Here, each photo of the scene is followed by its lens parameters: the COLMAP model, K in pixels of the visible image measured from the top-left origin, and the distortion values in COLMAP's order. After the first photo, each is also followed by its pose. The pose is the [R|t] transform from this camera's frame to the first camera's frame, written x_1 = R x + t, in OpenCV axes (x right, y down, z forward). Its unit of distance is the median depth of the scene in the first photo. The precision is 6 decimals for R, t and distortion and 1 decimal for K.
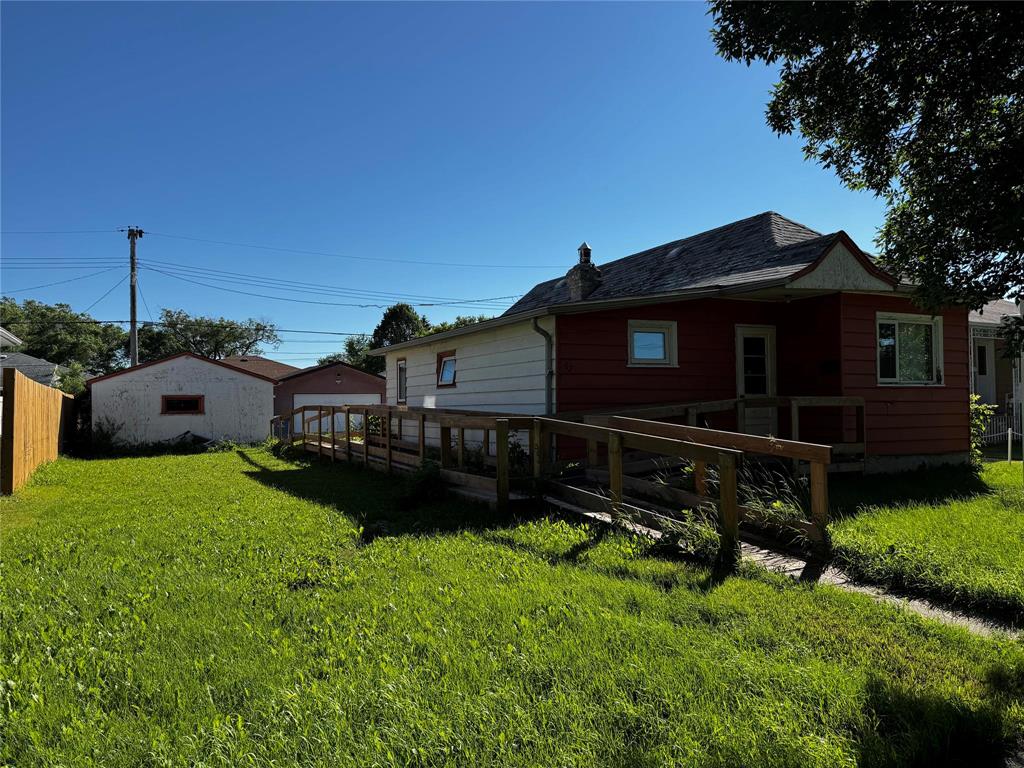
lens RADIAL K [[727.9, 0, 511.7], [0, 727.9, 387.1], [0, 0, 1]] dist [0.006828, -0.014018]
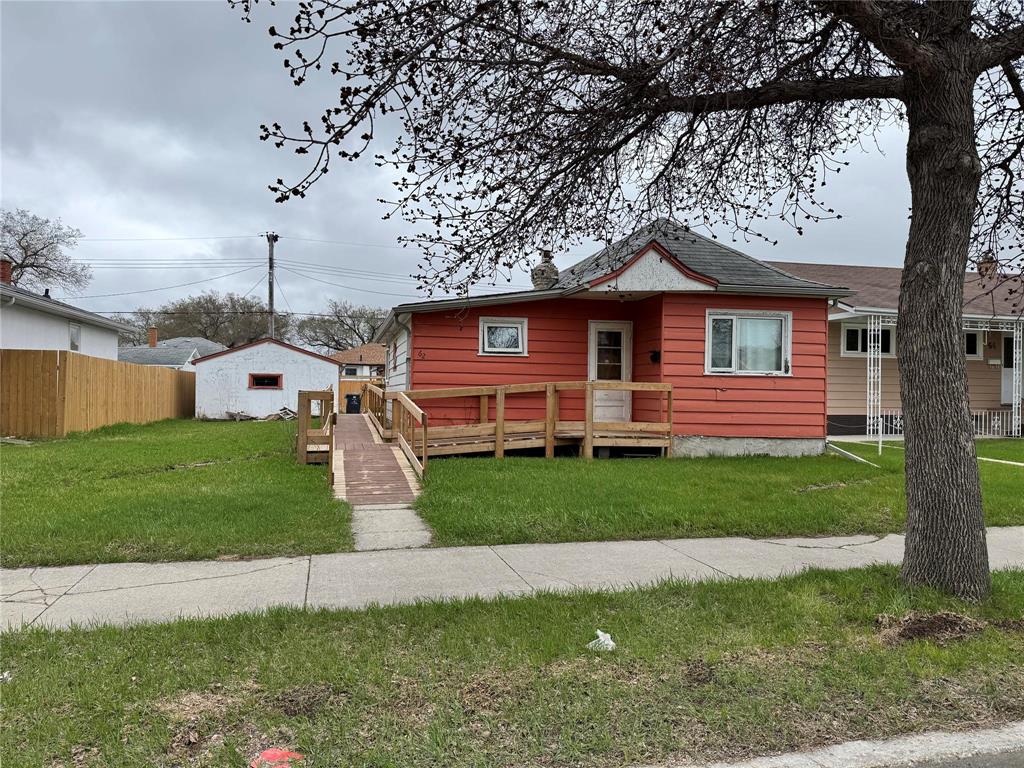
lens RADIAL K [[727.9, 0, 509.6], [0, 727.9, 384.9], [0, 0, 1]] dist [0.006828, -0.014018]
pose [[0.967077, 0.021851, -0.253544, 0.686483], [-0.017409, 0.999653, 0.019752, -0.003125], [0.253888, -0.014688, 0.967122, -0.248576]]
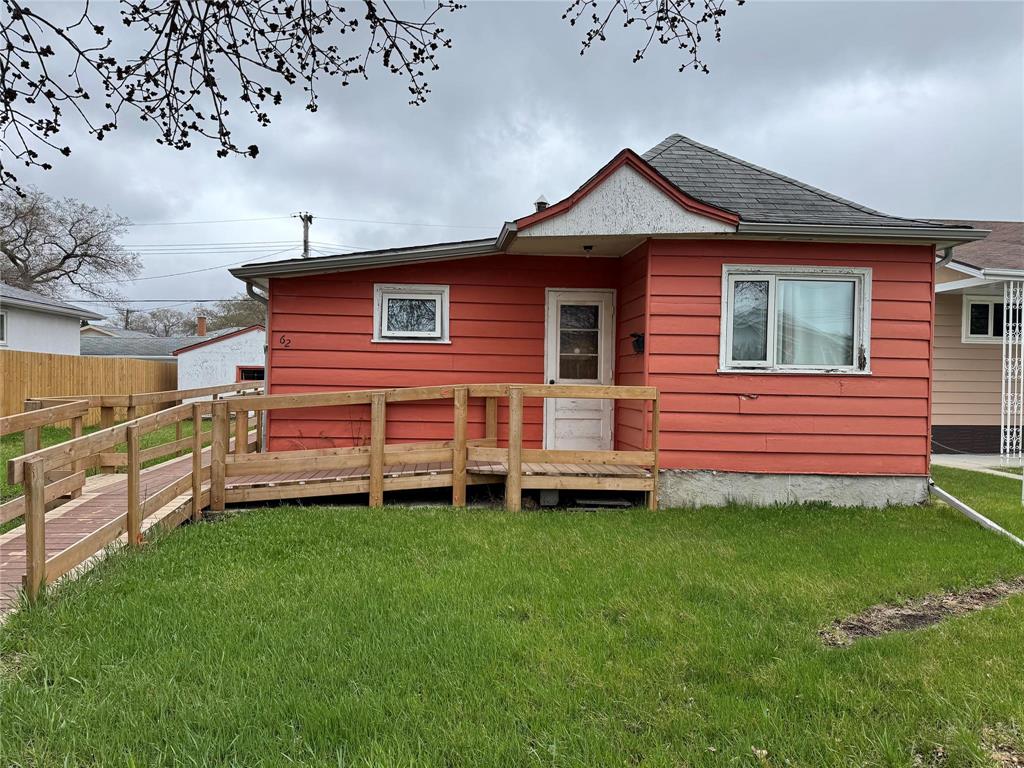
lens RADIAL K [[727.9, 0, 519.0], [0, 727.9, 386.2], [0, 0, 1]] dist [0.006828, -0.014018]
pose [[0.927190, 0.028268, -0.373522, 0.809837], [-0.016026, 0.999229, 0.035840, -0.013102], [0.374247, -0.027244, 0.926929, 0.385622]]
